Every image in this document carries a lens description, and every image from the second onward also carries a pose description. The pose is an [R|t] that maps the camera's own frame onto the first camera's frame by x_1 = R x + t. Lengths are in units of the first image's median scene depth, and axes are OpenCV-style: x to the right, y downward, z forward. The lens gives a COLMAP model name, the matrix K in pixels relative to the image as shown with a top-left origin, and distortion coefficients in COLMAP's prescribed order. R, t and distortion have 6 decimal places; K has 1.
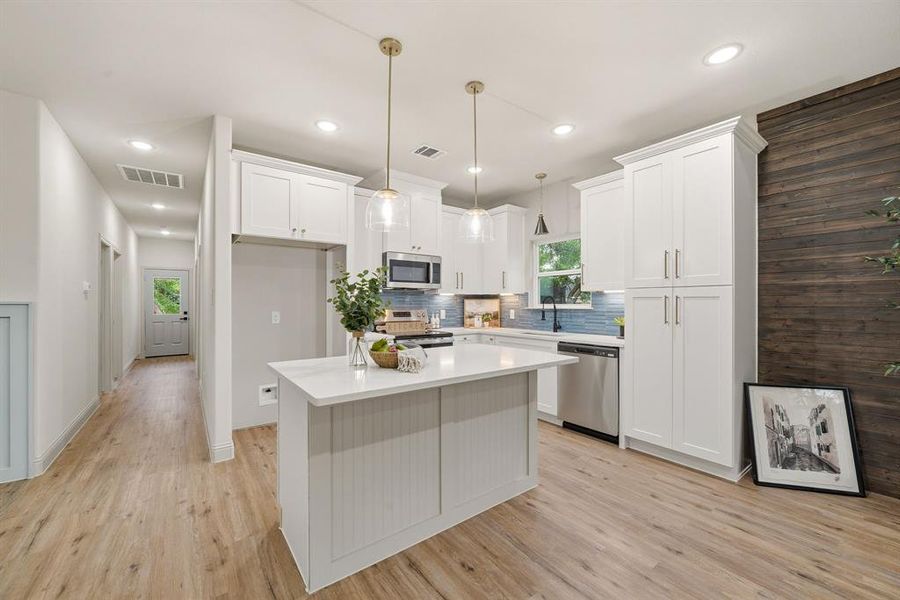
lens RADIAL K [[353.4, 0, 451.0], [0, 353.4, 303.9], [0, 0, 1]] dist [-0.005353, 0.000703]
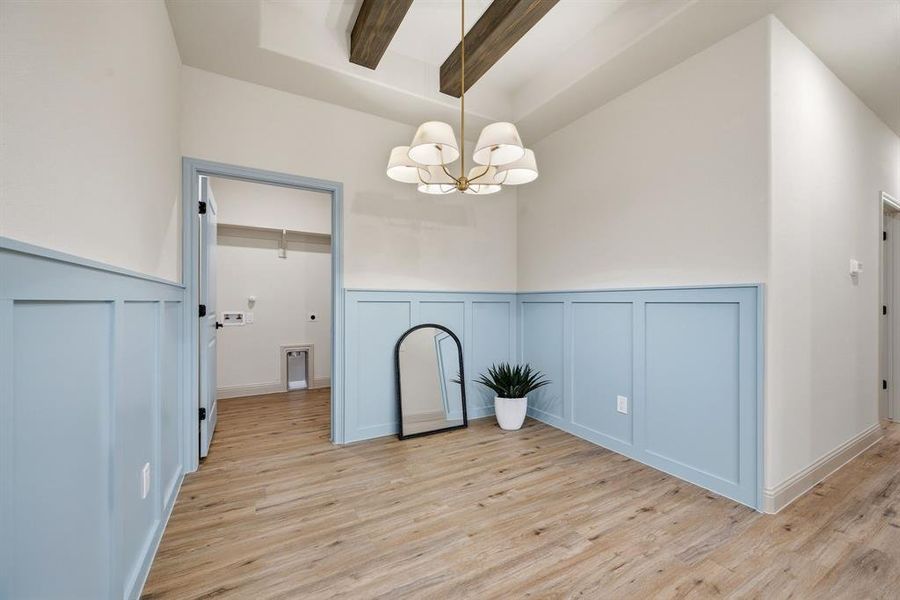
lens RADIAL K [[353.4, 0, 449.2], [0, 353.4, 301.1], [0, 0, 1]] dist [-0.005353, 0.000703]
pose [[-0.132441, -0.003350, -0.991185, -0.235062], [-0.004131, 0.999987, -0.002828, 0.026757], [0.991182, 0.003720, -0.132453, 0.292842]]
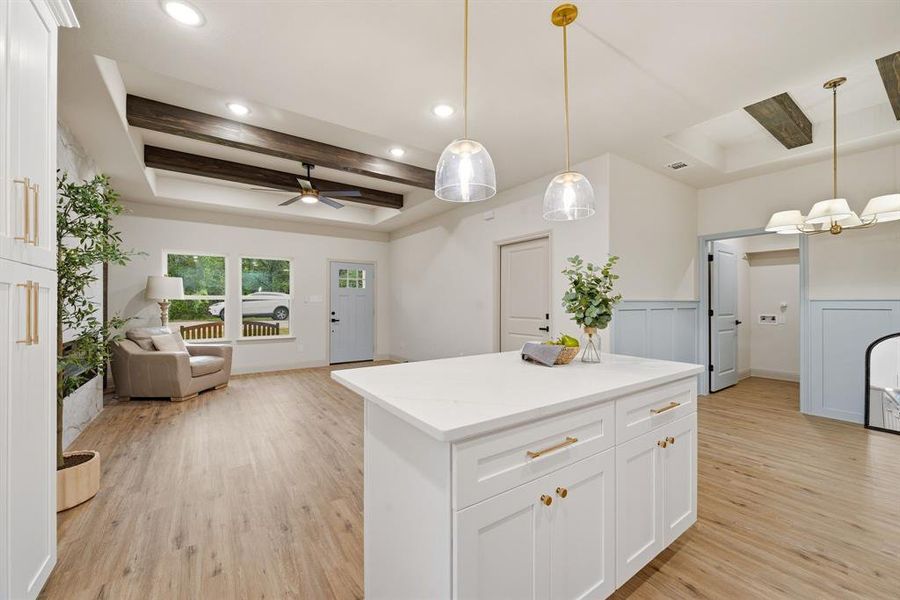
lens RADIAL K [[353.4, 0, 450.7], [0, 353.4, 303.3], [0, 0, 1]] dist [-0.005353, 0.000703]
pose [[-0.999195, 0.002784, 0.040012, 0.047336], [0.002899, 0.999992, 0.002824, 0.003115], [-0.040004, 0.002937, -0.999195, 1.051197]]
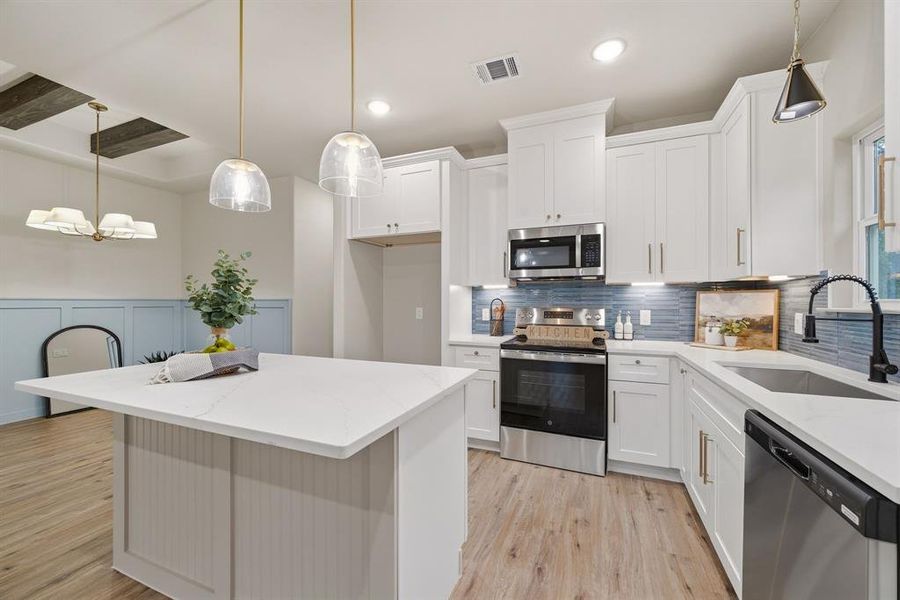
lens RADIAL K [[353.4, 0, 450.7], [0, 353.4, 301.4], [0, 0, 1]] dist [-0.005353, 0.000703]
pose [[0.512490, 0.000017, -0.858693, 0.433367], [-0.001984, 0.999997, -0.001164, 0.004905], [0.858691, 0.002300, 0.512489, 0.550364]]
